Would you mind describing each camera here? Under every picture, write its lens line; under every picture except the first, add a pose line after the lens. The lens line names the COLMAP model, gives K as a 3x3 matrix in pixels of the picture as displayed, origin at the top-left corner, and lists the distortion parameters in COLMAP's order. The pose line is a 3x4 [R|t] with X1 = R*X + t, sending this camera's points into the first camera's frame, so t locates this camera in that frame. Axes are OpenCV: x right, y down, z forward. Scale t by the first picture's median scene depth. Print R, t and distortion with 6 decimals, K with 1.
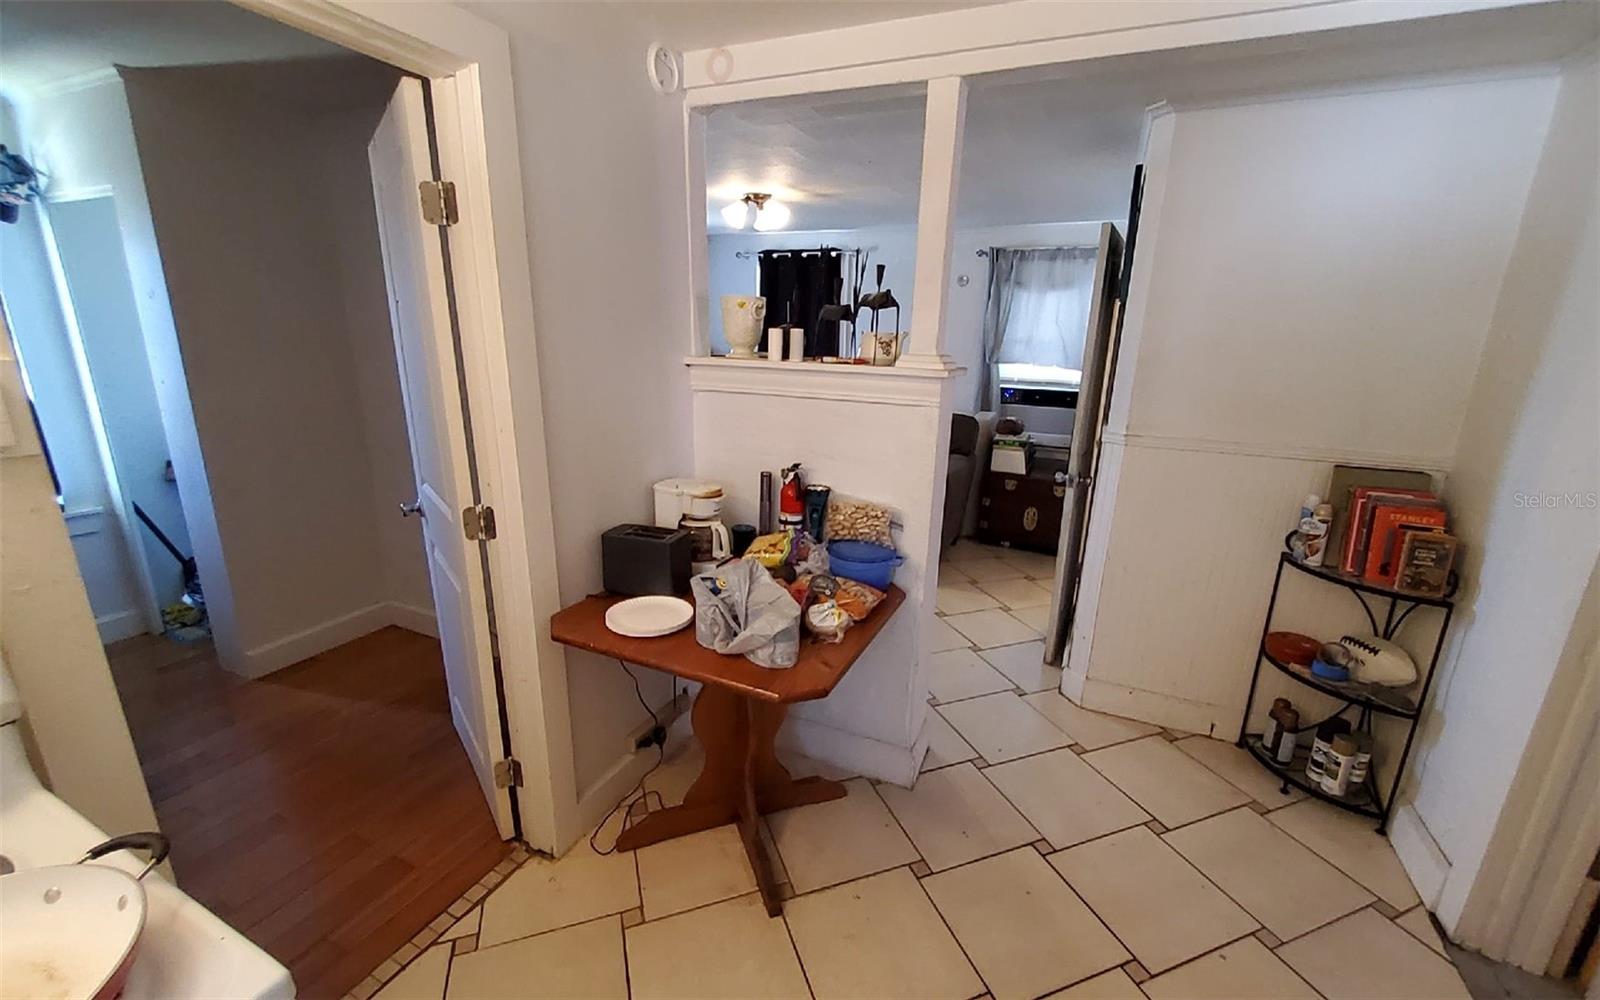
lens RADIAL K [[640.7, 0, 804.6], [0, 640.7, 508.6], [0, 0, 1]] dist [-0.002624, -0.000463]
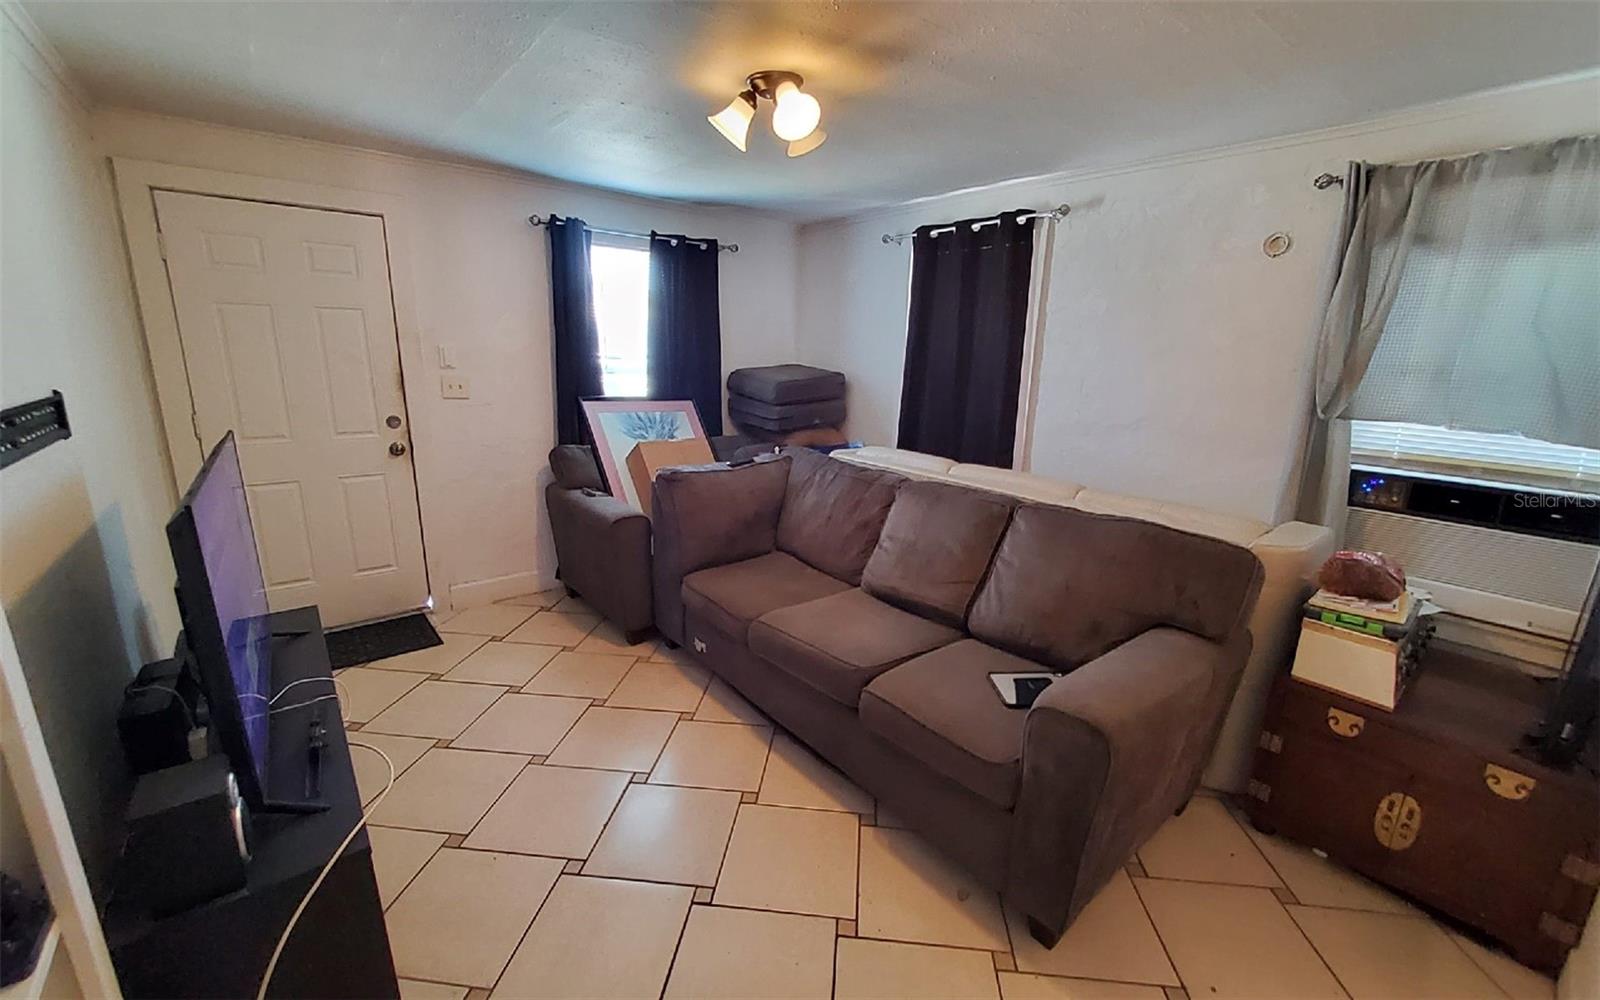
lens RADIAL K [[627.2, 0, 797.2], [0, 627.2, 510.0], [0, 0, 1]] dist [-0.021174, -0.000188]
pose [[0.896300, 0.108628, -0.429938, 0.152376], [-0.120977, 0.992654, -0.001400, -0.120041], [0.426628, 0.053268, 0.902857, 0.458942]]
